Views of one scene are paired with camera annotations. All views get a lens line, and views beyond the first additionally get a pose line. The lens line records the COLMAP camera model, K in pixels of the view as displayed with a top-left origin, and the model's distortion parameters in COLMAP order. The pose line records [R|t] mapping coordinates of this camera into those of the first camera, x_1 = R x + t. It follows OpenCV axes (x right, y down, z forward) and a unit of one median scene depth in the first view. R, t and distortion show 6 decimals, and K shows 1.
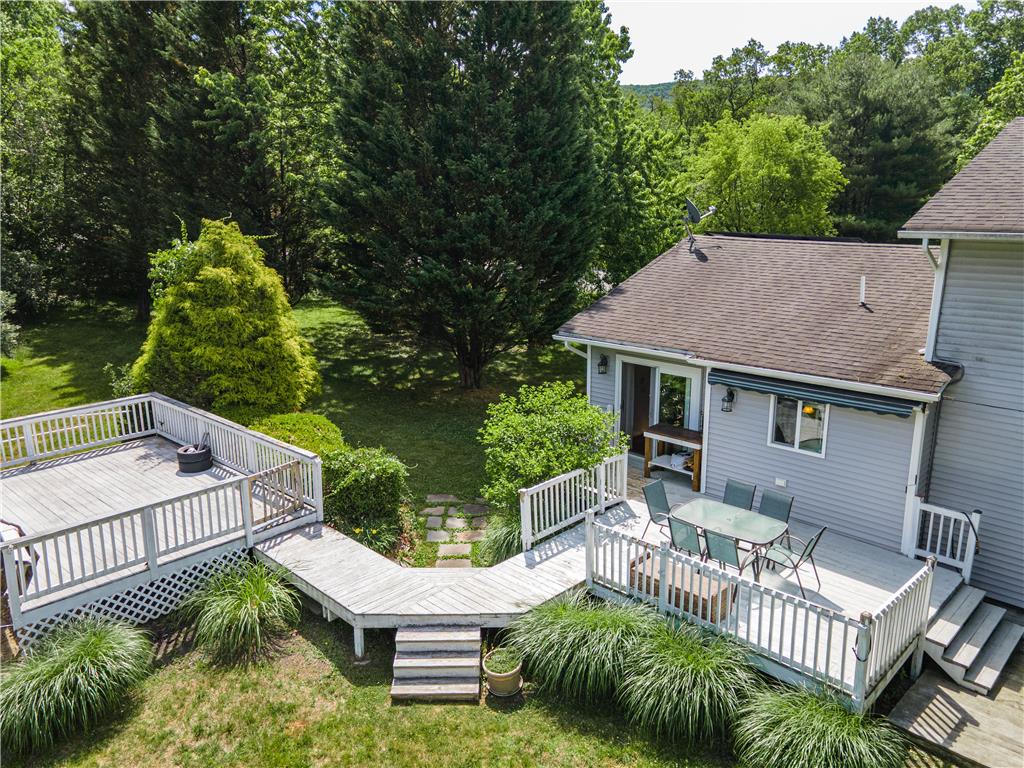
lens RADIAL K [[744.2, 0, 502.9], [0, 744.2, 374.1], [0, 0, 1]] dist [0.032426, 0.021367]
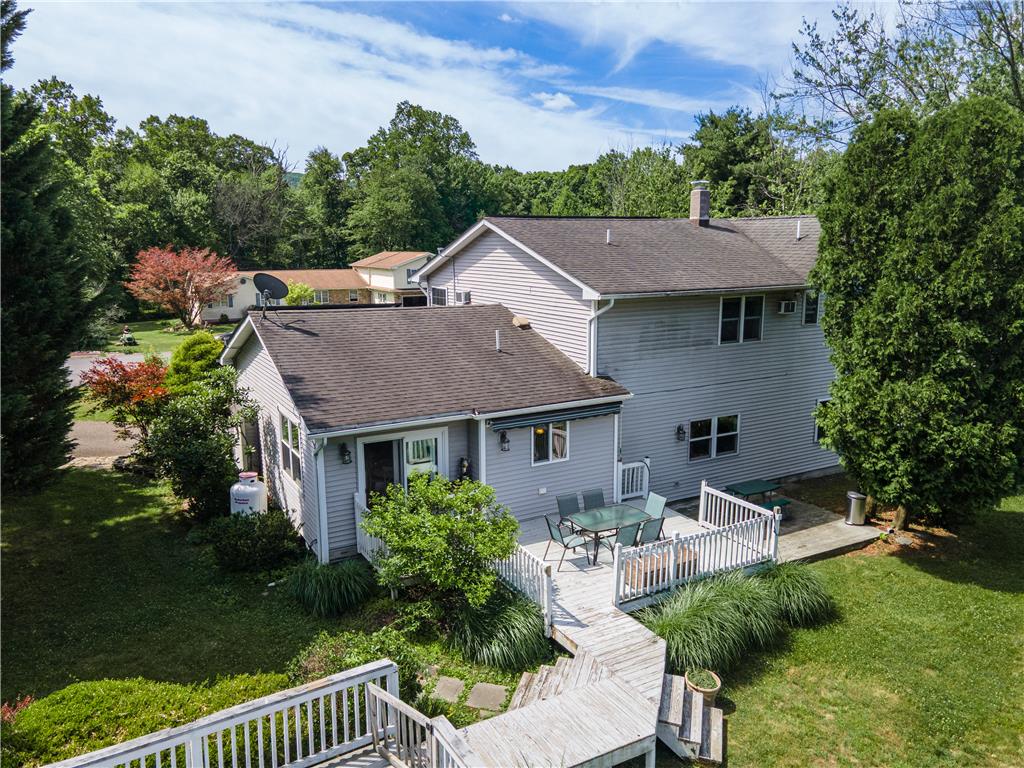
lens RADIAL K [[744.2, 0, 497.6], [0, 744.2, 391.3], [0, 0, 1]] dist [0.032426, 0.021367]
pose [[0.275920, -0.178541, 0.944453, -0.936779], [0.225362, 0.967224, 0.117006, -0.213510], [-0.934387, 0.180560, 0.307113, 0.731894]]
